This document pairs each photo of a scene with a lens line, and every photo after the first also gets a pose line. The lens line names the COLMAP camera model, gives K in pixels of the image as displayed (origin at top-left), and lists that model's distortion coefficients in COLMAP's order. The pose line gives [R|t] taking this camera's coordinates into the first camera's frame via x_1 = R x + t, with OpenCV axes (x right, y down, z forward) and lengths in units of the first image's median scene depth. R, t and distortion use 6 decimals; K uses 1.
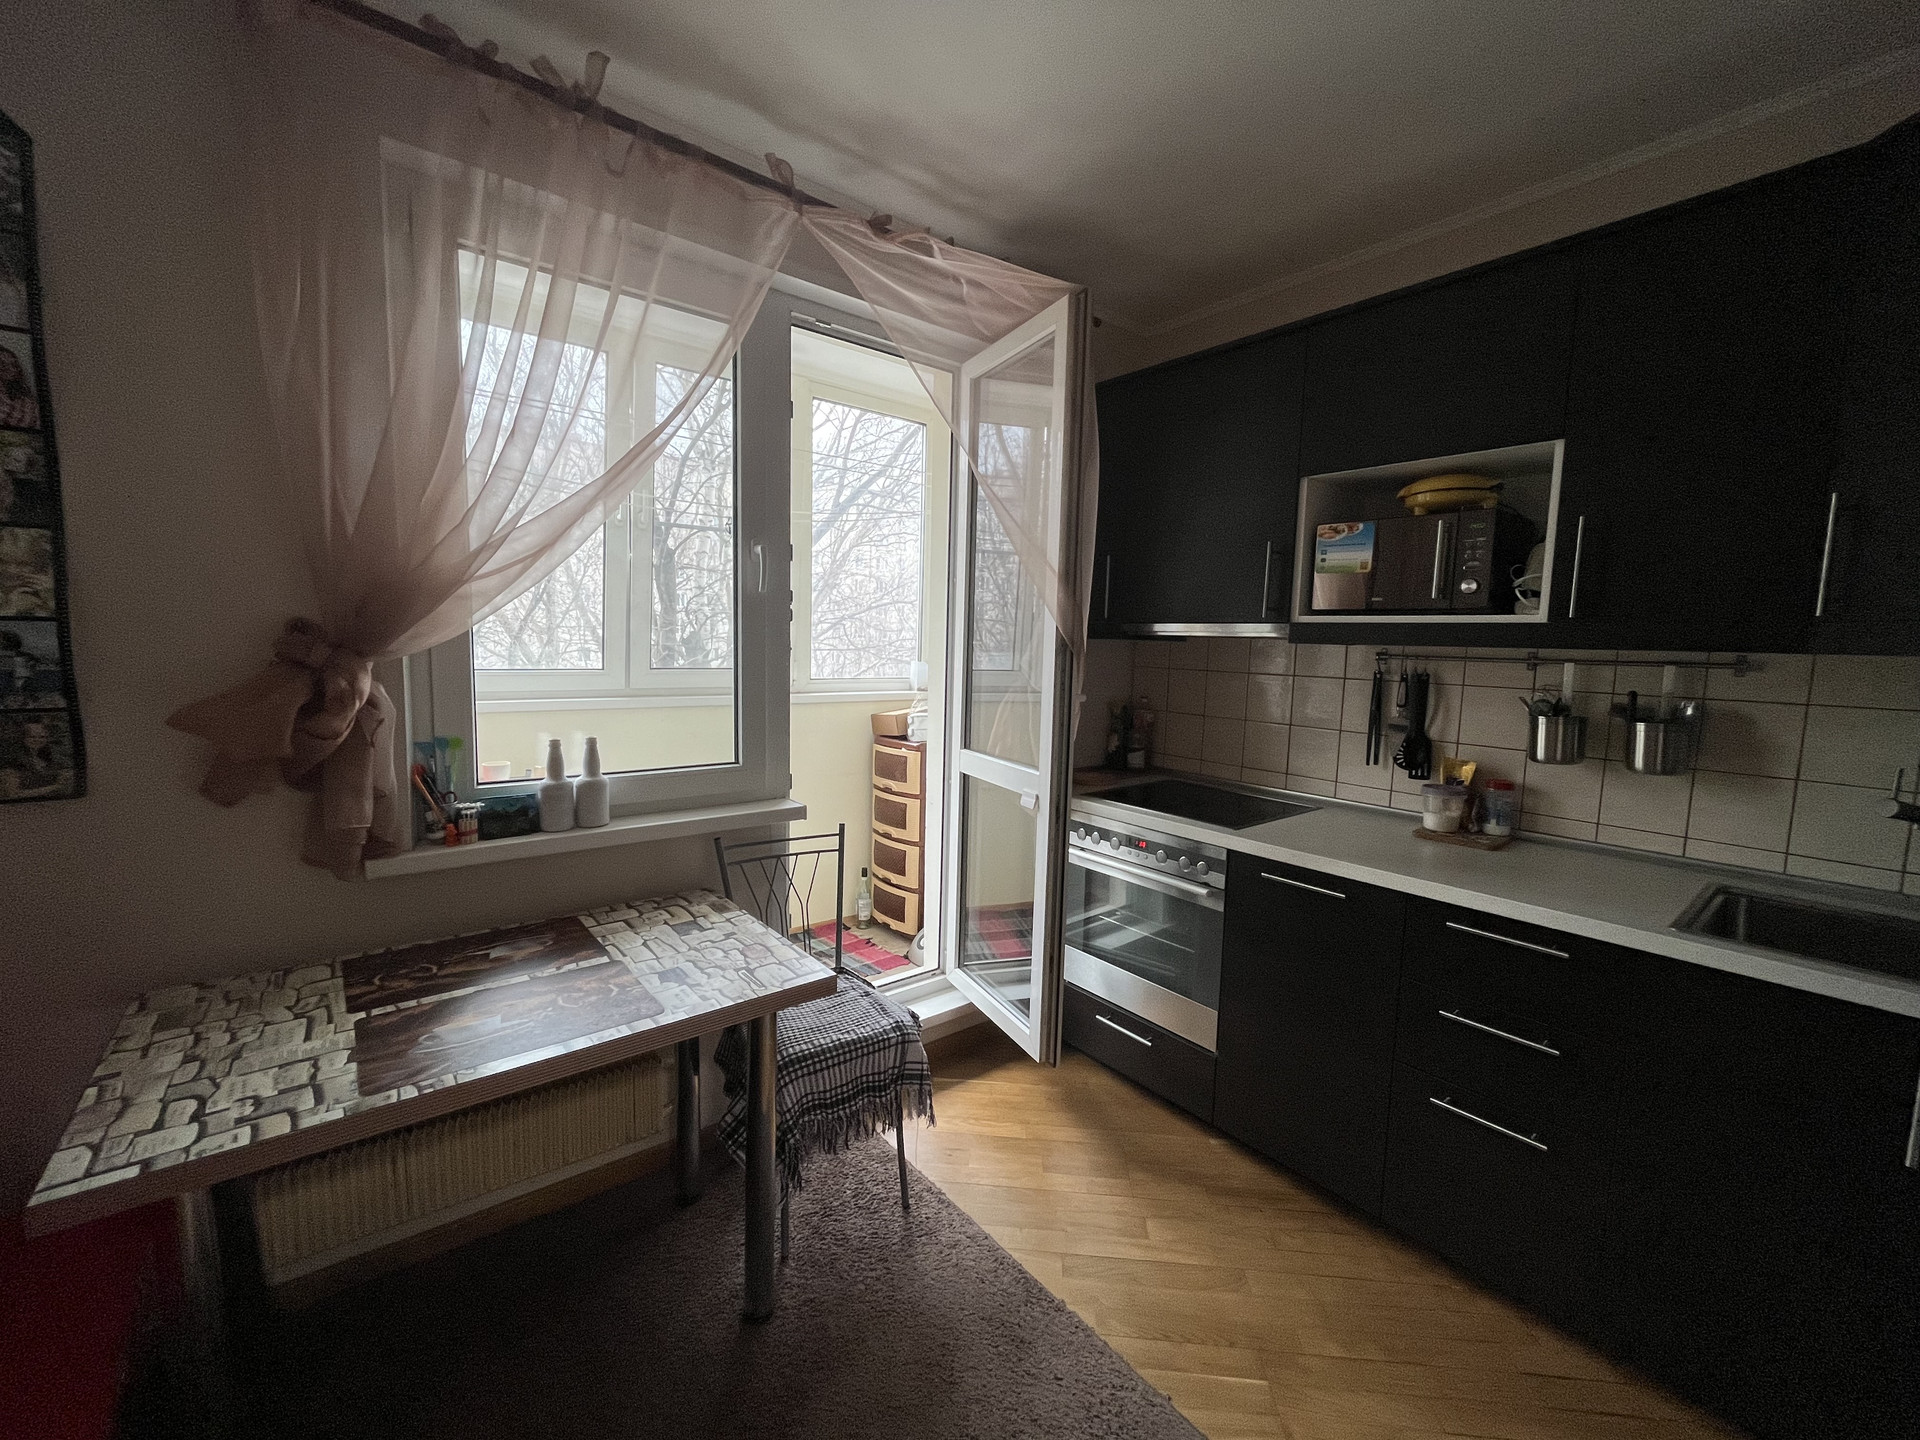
lens RADIAL K [[770.0, 0, 961.5], [0, 770.0, 716.4], [0, 0, 1]] dist [-0.002843, -0.000439]
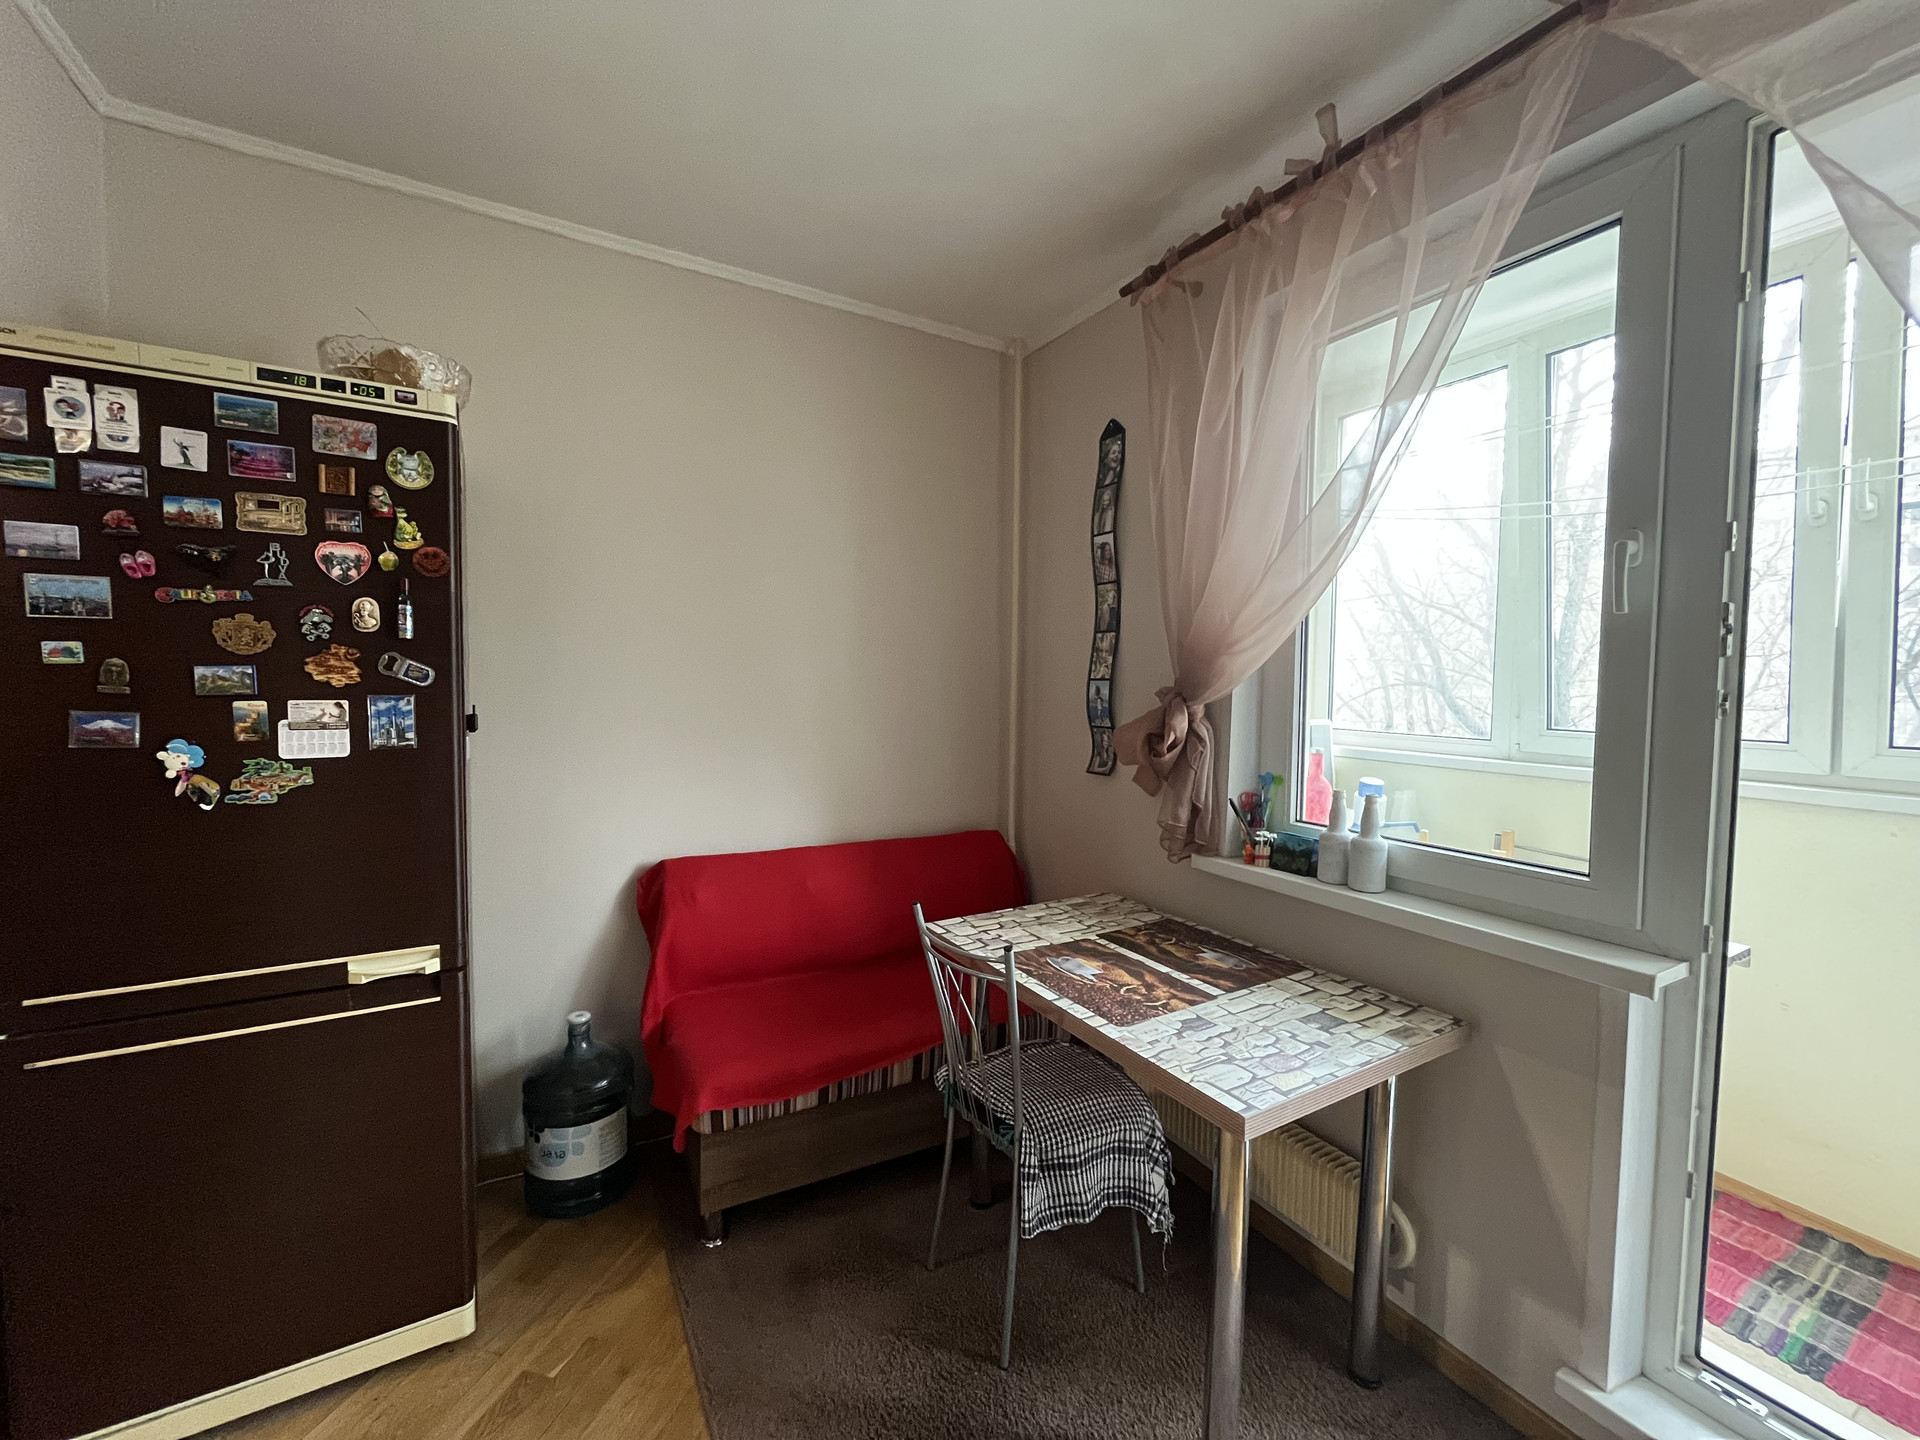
lens RADIAL K [[770.0, 0, 961.5], [0, 770.0, 716.4], [0, 0, 1]] dist [-0.002843, -0.000439]
pose [[-0.157933, 0.016556, -0.987311, 0.607684], [-0.112274, 0.993074, 0.034612, -0.051010], [0.981046, 0.116315, -0.154981, 0.777422]]
